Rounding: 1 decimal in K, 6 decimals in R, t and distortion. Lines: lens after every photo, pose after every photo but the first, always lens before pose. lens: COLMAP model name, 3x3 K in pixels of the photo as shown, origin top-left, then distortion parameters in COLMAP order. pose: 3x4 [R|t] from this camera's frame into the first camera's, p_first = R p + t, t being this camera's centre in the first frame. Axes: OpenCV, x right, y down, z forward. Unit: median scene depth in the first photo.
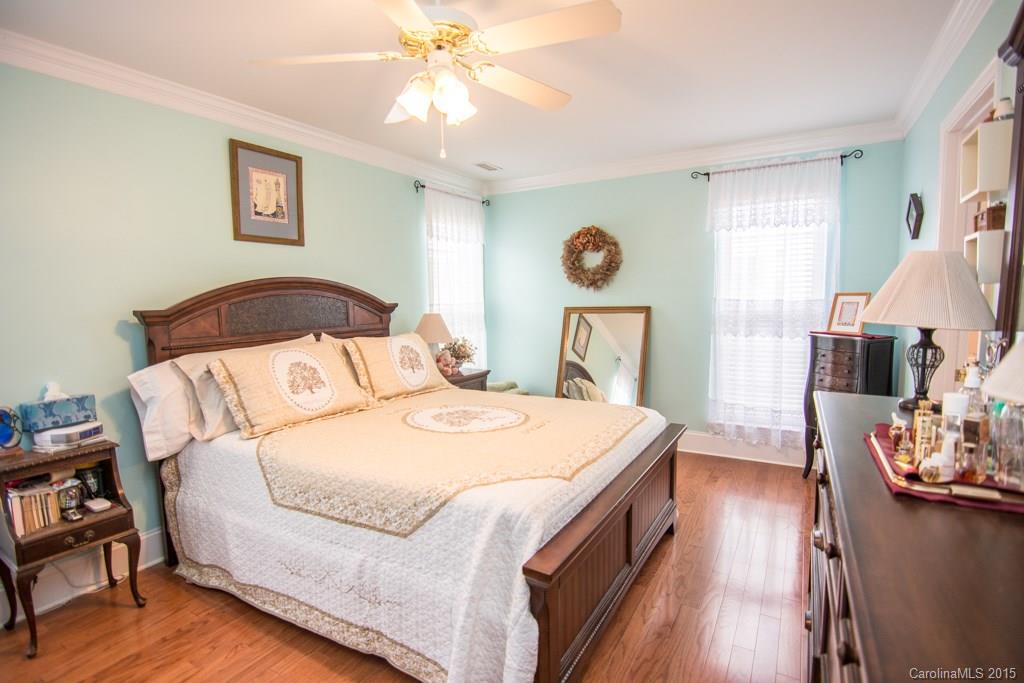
lens RADIAL K [[495.7, 0, 511.7], [0, 495.7, 343.6], [0, 0, 1]] dist [0.000182, -0.016941]
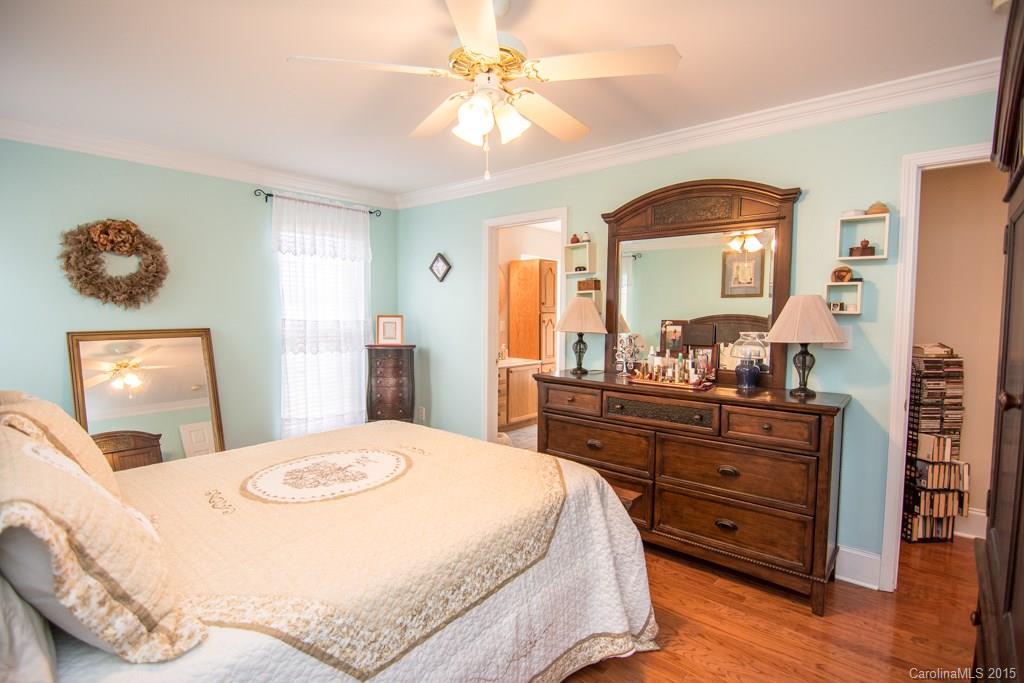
lens RADIAL K [[495.7, 0, 511.7], [0, 495.7, 343.6], [0, 0, 1]] dist [0.000182, -0.016941]
pose [[0.176626, -0.047223, 0.983145, -0.749444], [0.086590, 0.995721, 0.032271, -0.049409], [-0.980462, 0.079431, 0.179959, 0.531338]]
